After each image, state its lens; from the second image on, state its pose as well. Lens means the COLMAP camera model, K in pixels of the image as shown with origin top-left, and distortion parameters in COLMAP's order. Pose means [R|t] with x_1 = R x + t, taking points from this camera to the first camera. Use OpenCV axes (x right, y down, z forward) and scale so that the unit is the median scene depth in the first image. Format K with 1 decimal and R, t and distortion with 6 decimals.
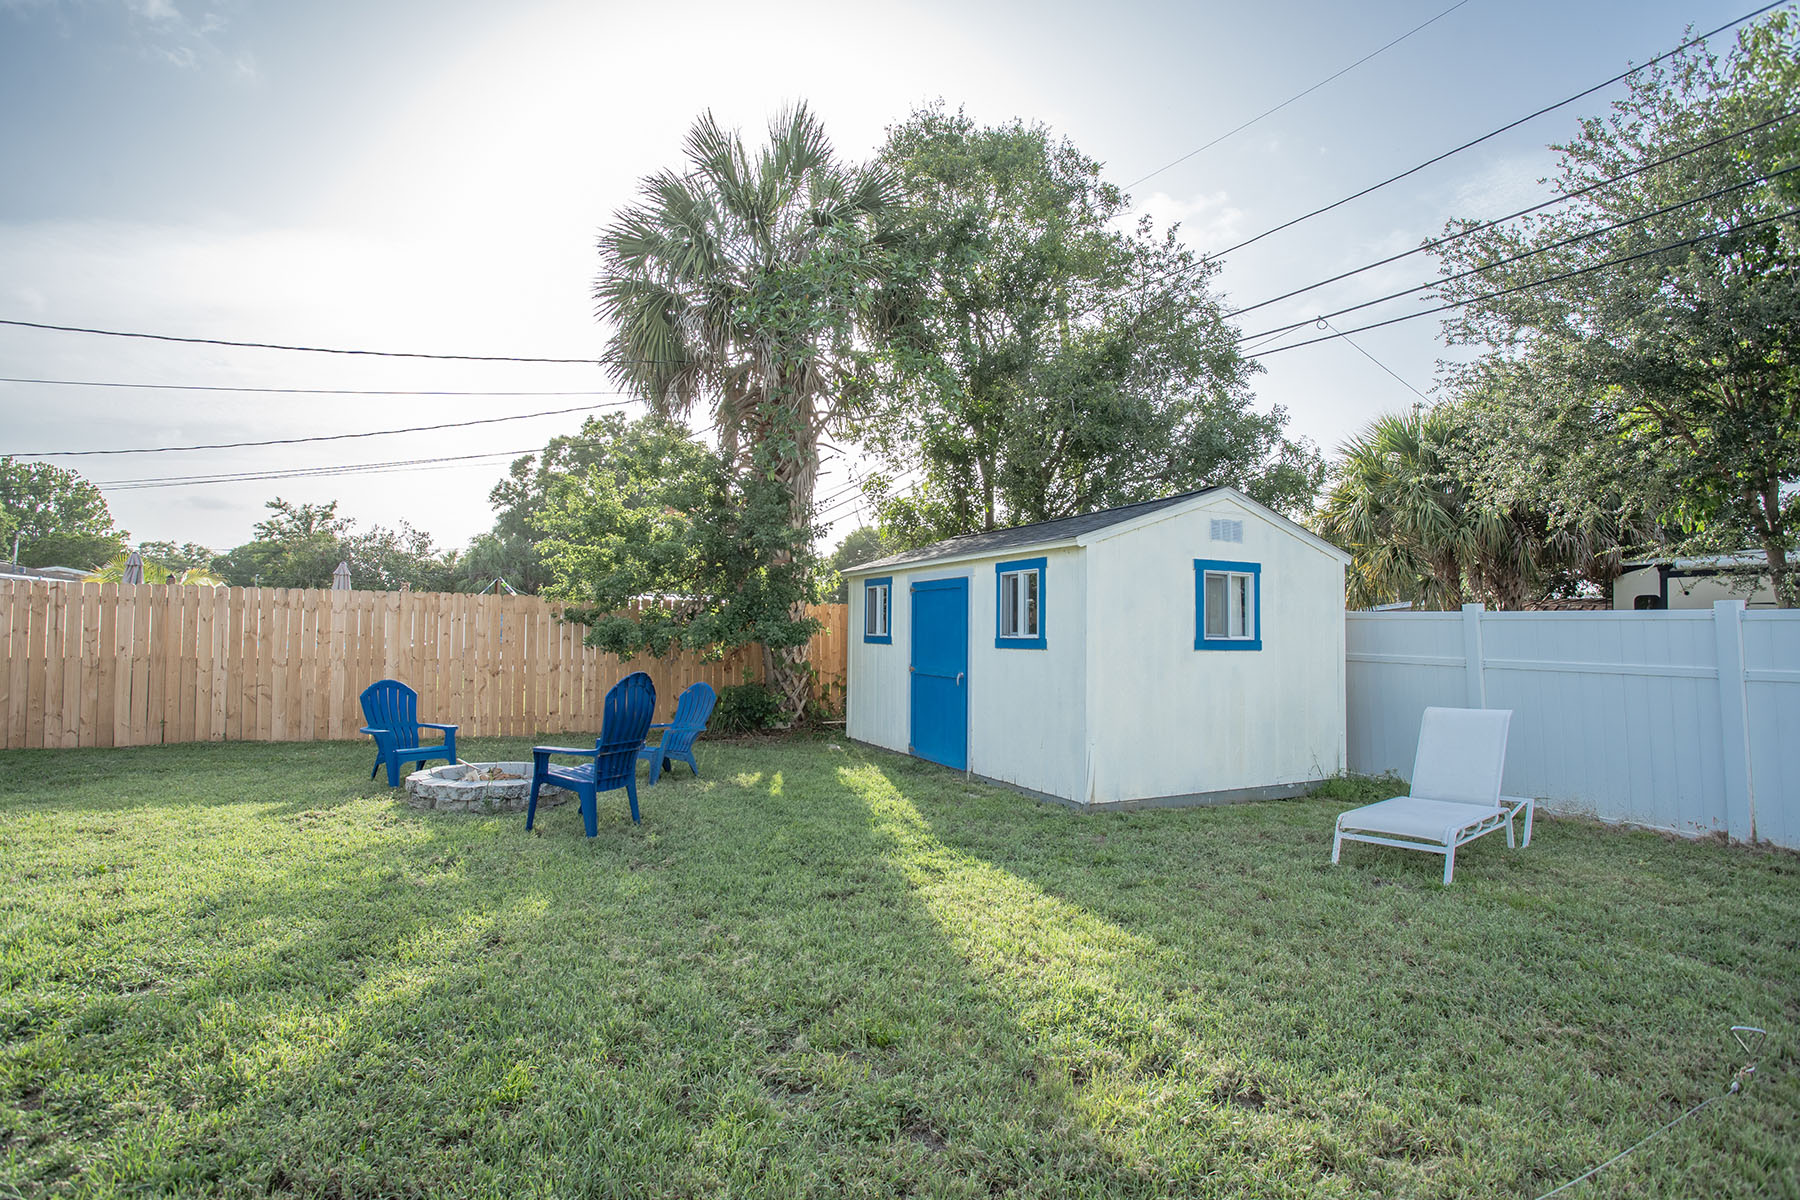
lens RADIAL K [[899.9, 0, 909.8], [0, 899.9, 594.0], [0, 0, 1]] dist [-0.057984, 0.023234]
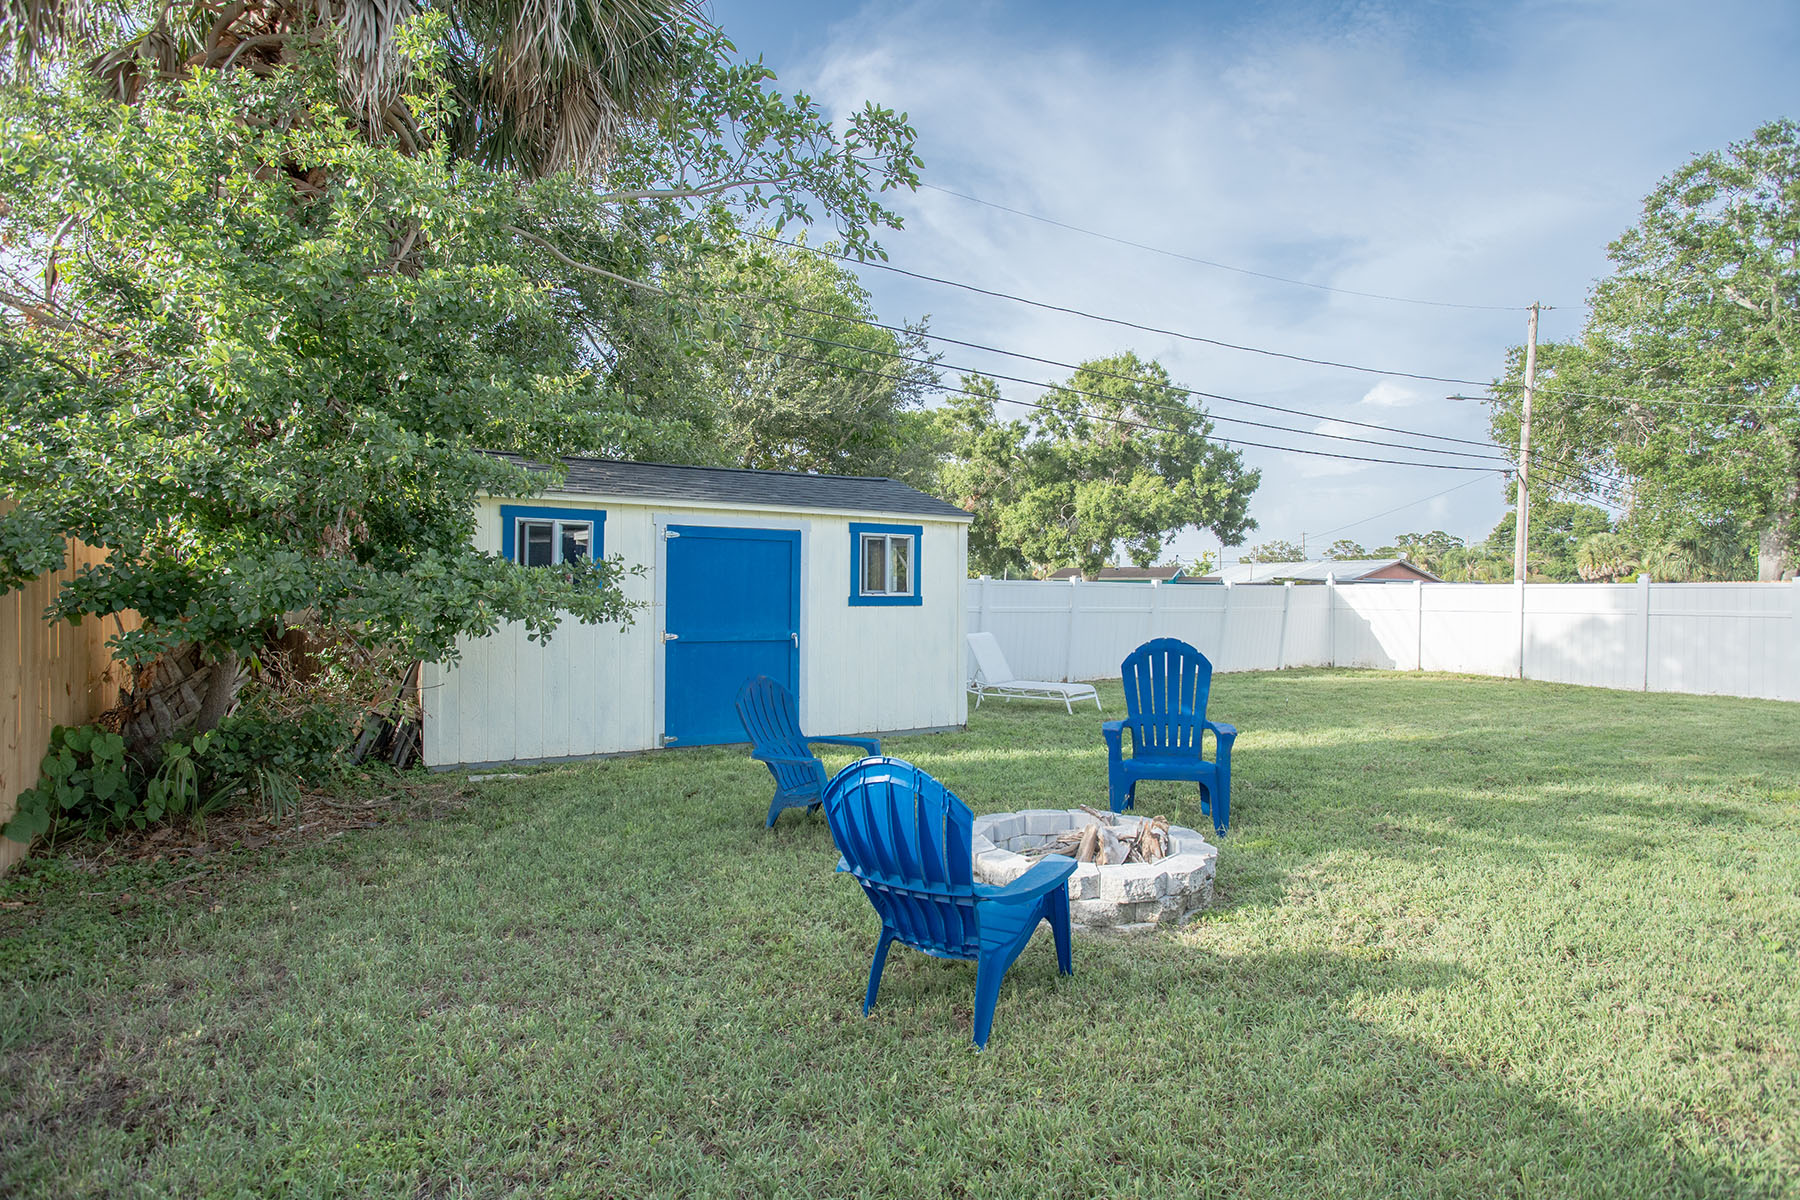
lens RADIAL K [[899.9, 0, 888.6], [0, 899.9, 588.9], [0, 0, 1]] dist [-0.057984, 0.023234]
pose [[-0.086528, -0.005501, 0.996234, -0.983735], [-0.052694, 0.998610, 0.000938, 0.040409], [-0.994855, -0.052415, -0.086697, 1.115146]]
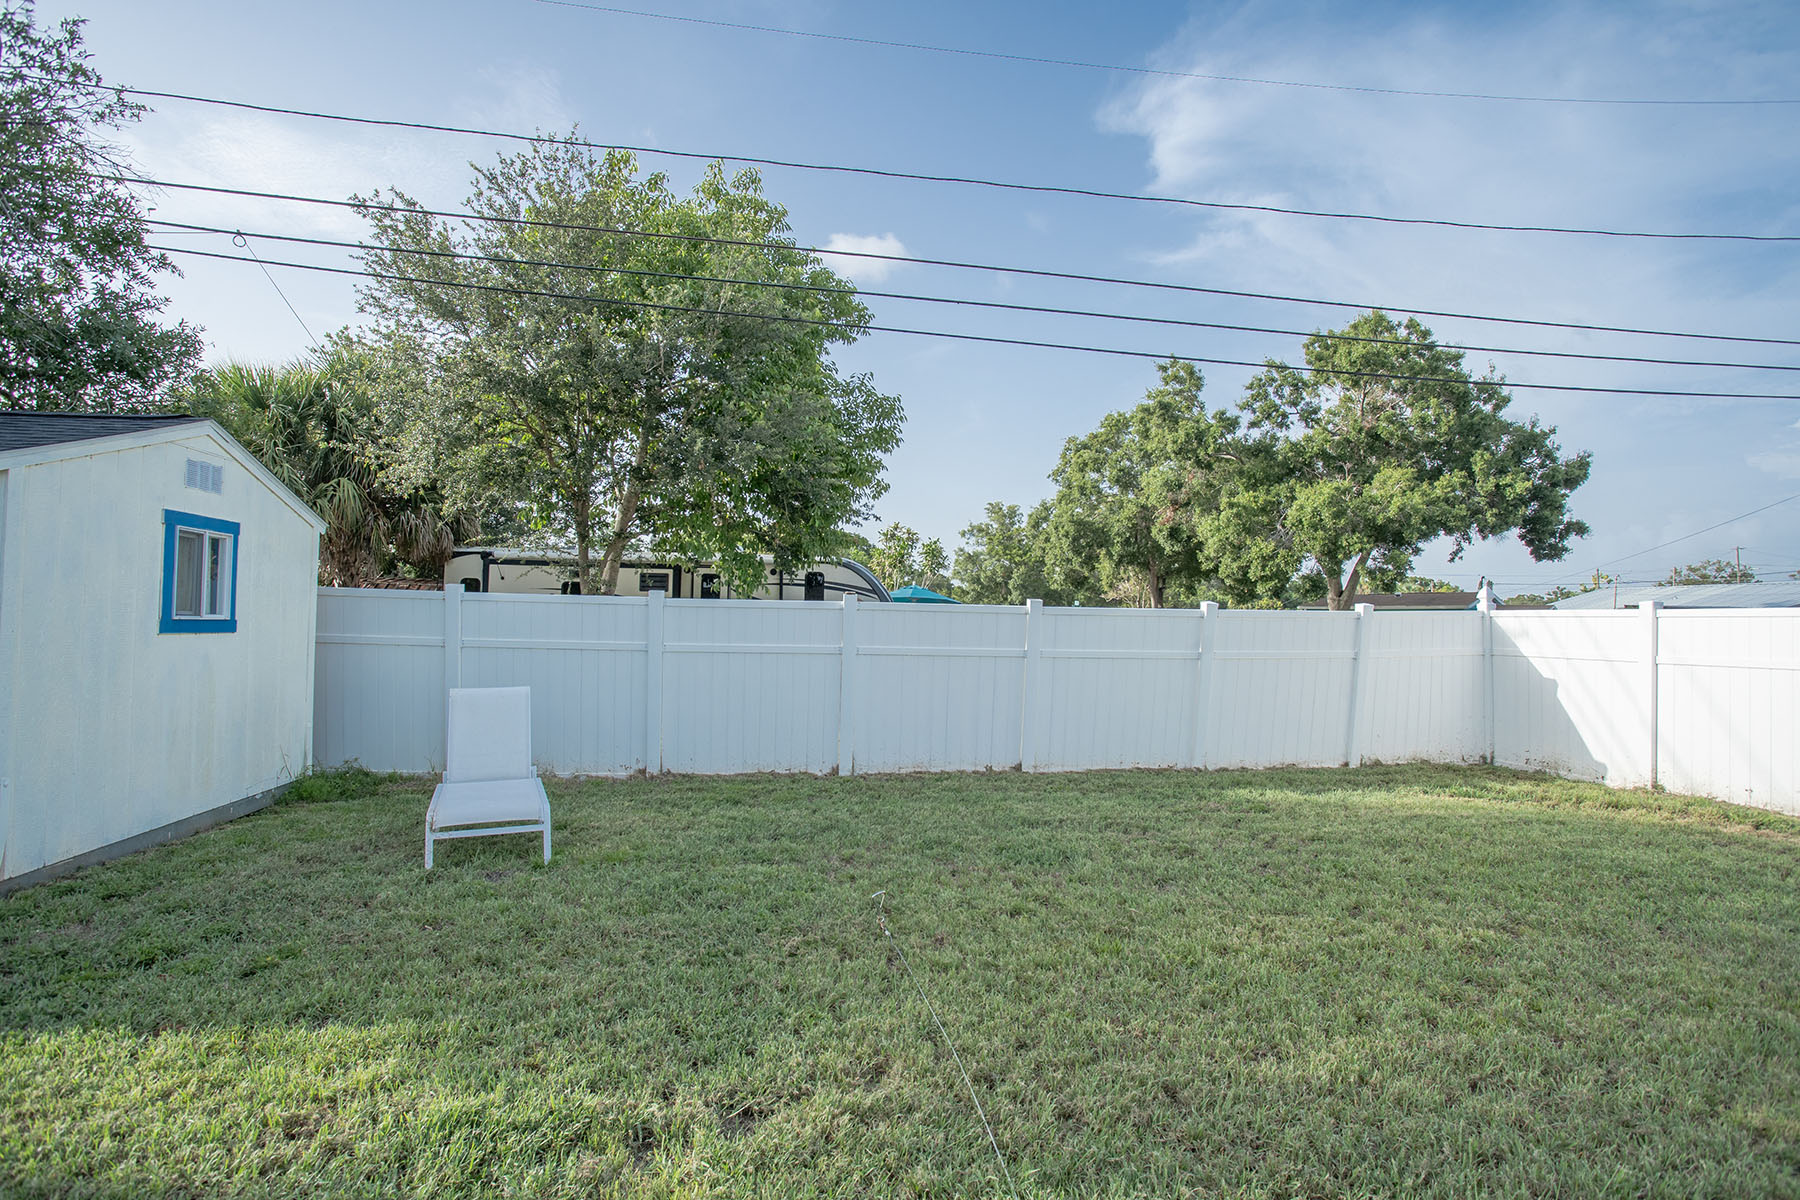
lens RADIAL K [[899.9, 0, 861.0], [0, 899.9, 585.6], [0, 0, 1]] dist [-0.057984, 0.023234]
pose [[0.286347, 0.031767, 0.957599, -0.197792], [-0.054390, 0.998378, -0.016856, 0.004317], [-0.956581, -0.047257, 0.287610, 0.243033]]
